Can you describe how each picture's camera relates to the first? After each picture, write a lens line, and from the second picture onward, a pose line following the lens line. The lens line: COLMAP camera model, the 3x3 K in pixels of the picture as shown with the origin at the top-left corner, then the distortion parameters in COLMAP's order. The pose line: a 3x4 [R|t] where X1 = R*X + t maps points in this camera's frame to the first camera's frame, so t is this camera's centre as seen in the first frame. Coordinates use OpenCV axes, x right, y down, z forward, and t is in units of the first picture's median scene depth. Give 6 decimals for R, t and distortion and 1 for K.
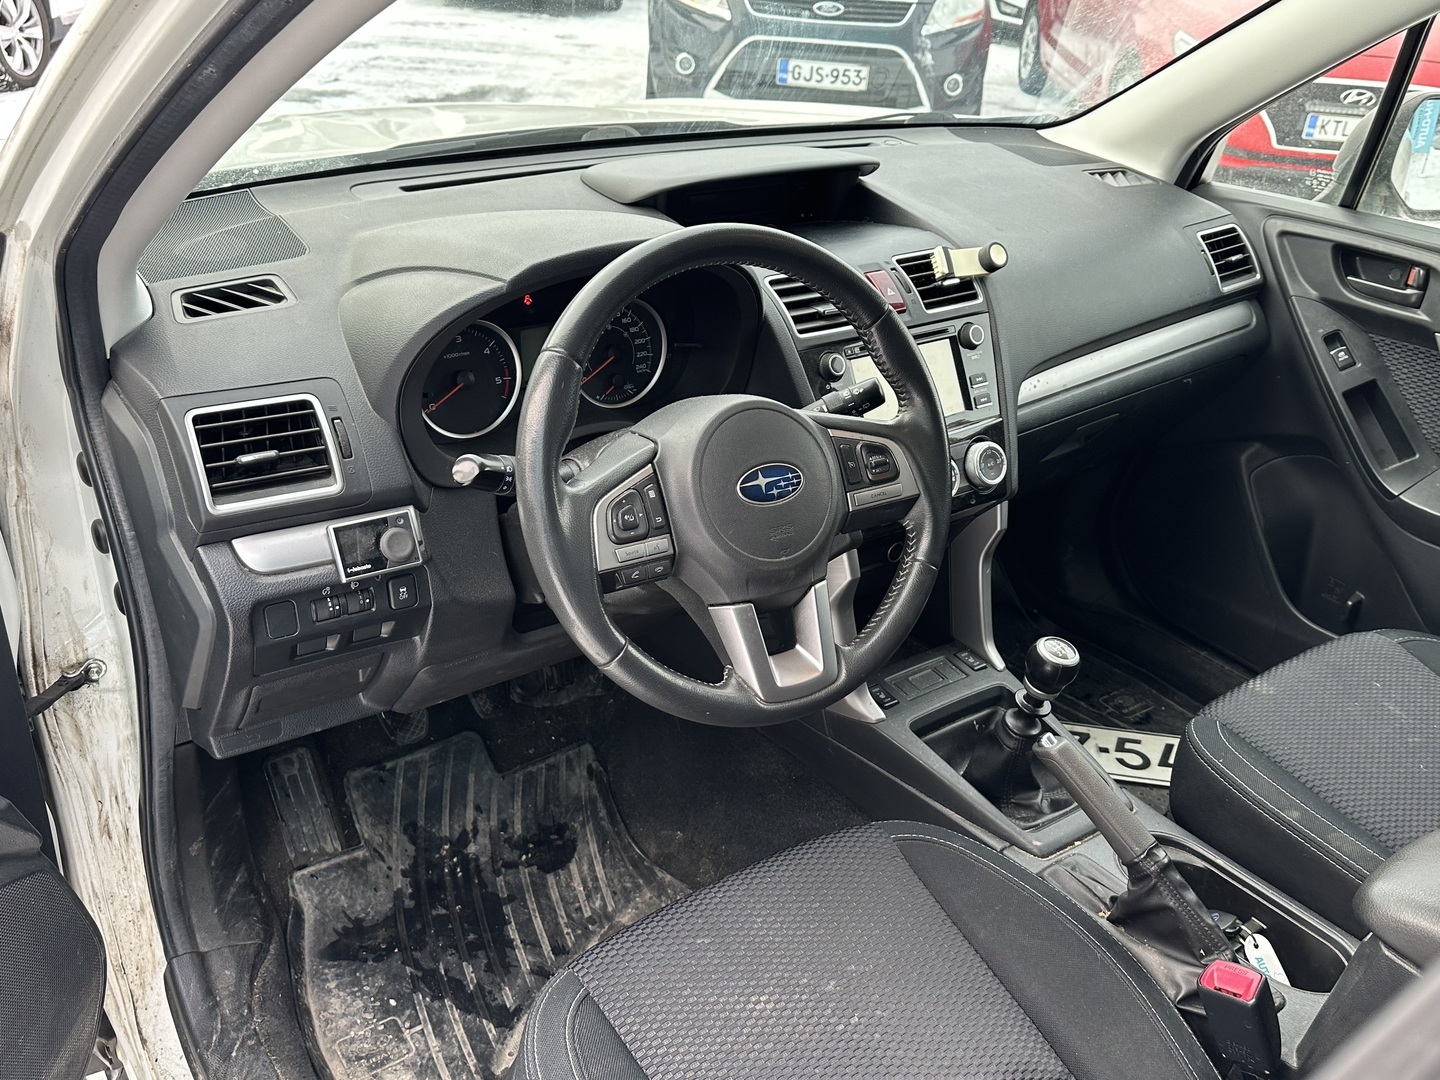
lens RADIAL K [[1307.0, 0, 720.0], [0, 1307.0, 540.0], [0, 0, 1]] dist [0.047019, 0.000708]
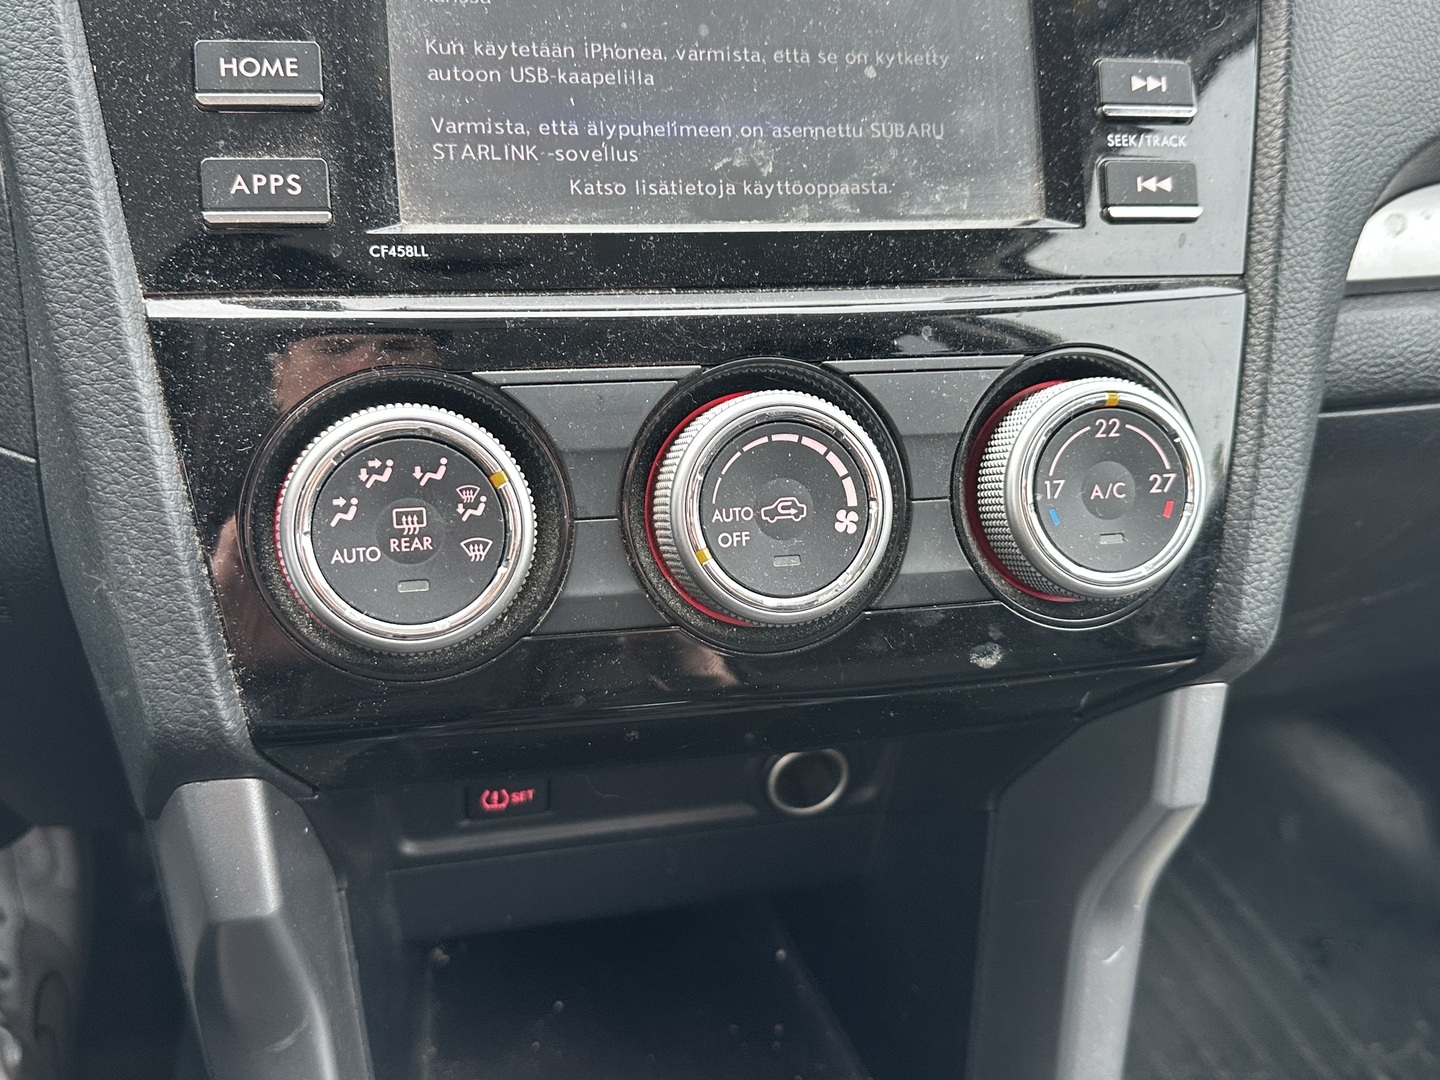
lens RADIAL K [[1409.7, 0, 720.0], [0, 1409.7, 540.0], [0, 0, 1]] dist [0.137760, -0.354947]
pose [[0.925956, 0.173536, -0.335396, 0.226549], [-0.183052, 0.983098, 0.003295, -0.040652], [0.330299, 0.058344, 0.942072, 0.779120]]
